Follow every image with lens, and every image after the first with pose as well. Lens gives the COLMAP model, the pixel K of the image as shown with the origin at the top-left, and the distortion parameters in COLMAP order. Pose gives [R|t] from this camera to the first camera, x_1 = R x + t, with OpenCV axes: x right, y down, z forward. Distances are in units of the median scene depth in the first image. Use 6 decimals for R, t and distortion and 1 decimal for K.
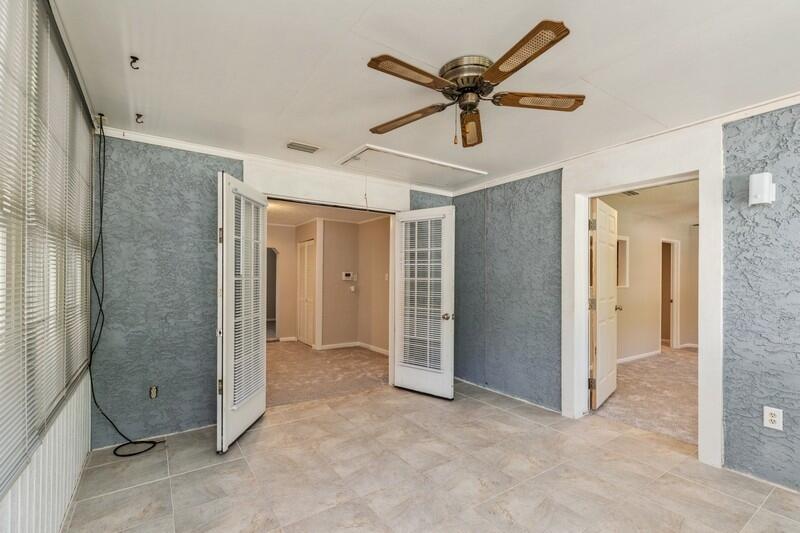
lens RADIAL K [[362.9, 0, 402.9], [0, 362.9, 276.2], [0, 0, 1]] dist [-0.001296, -0.000472]
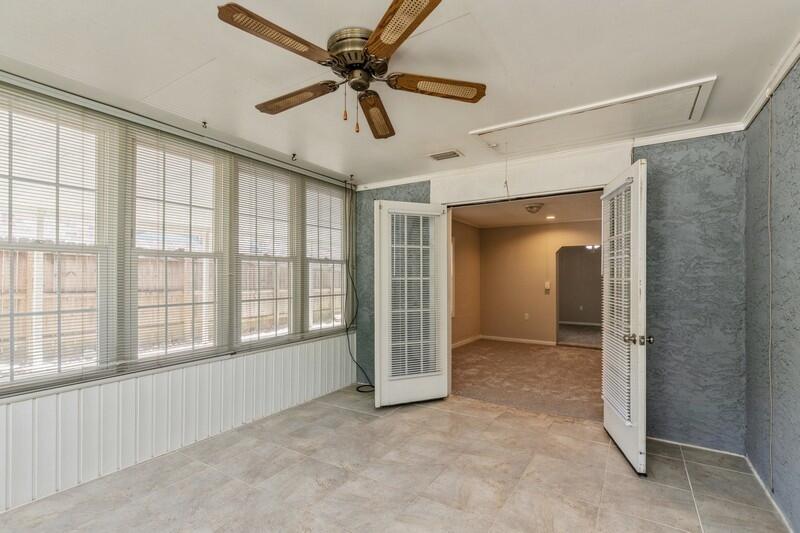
lens RADIAL K [[368.4, 0, 409.8], [0, 368.4, 274.2], [0, 0, 1]] dist [0.001150, 0.000016]
pose [[0.397386, -0.014423, -0.917538, 0.701663], [0.005977, 0.999896, -0.013129, 0.008460], [0.917632, -0.000267, 0.397431, 0.494370]]
